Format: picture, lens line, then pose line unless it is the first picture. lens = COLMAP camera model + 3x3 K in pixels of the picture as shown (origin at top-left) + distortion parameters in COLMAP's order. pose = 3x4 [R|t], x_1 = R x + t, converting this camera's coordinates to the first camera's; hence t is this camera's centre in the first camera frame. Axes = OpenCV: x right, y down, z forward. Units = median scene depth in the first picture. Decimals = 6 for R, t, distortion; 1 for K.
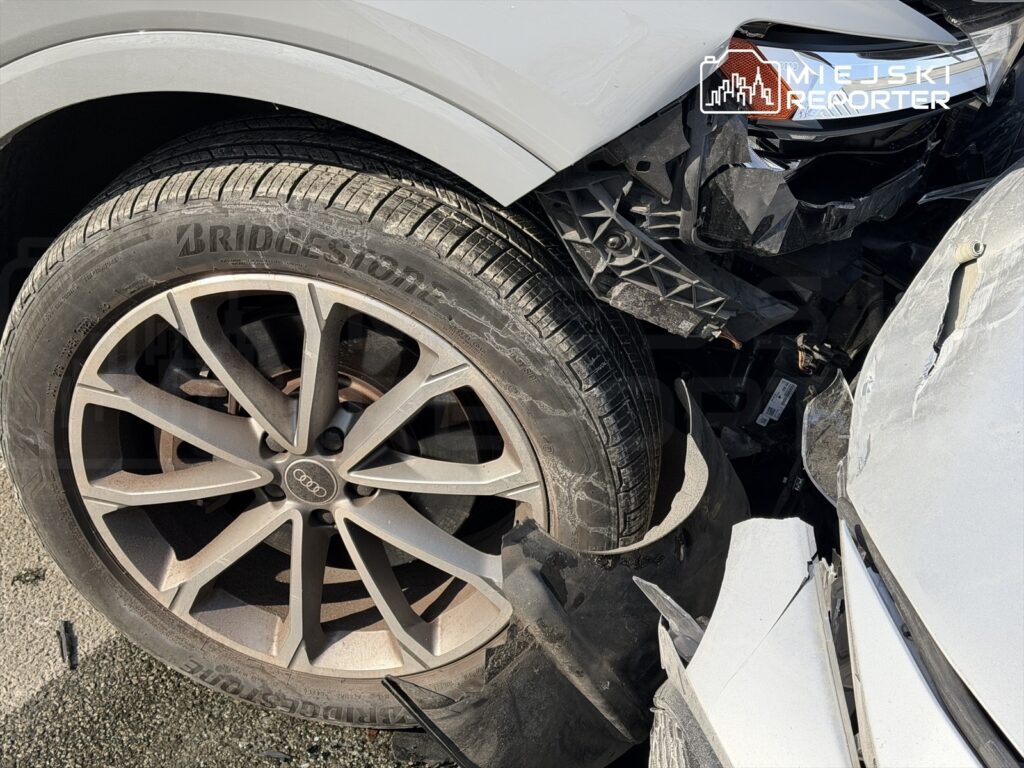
lens RADIAL K [[1529.2, 0, 512.0], [0, 1529.2, 384.0], [0, 0, 1]] dist [0.105179, 0.012959]
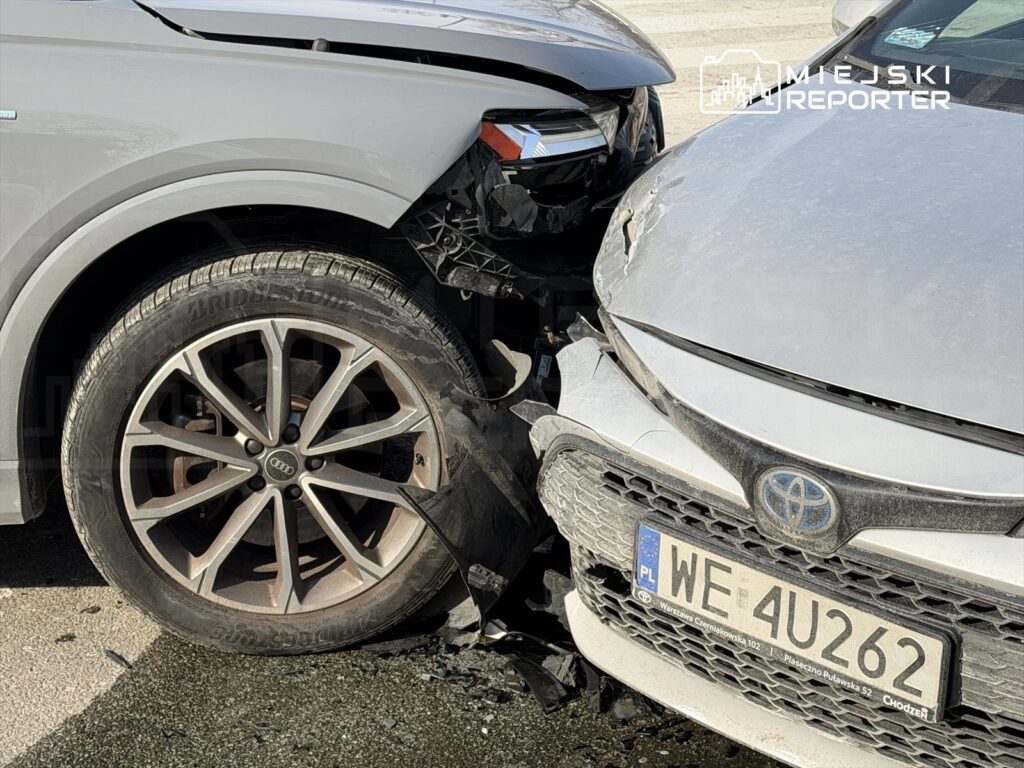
lens RADIAL K [[1969.4, 0, 512.0], [0, 1969.4, 384.0], [0, 0, 1]] dist [0.078806, -0.003555]
pose [[0.937003, -0.220818, 0.270676, -0.484177], [0.284830, 0.931545, -0.226044, 0.561143], [-0.202233, 0.288900, 0.935756, -1.050474]]
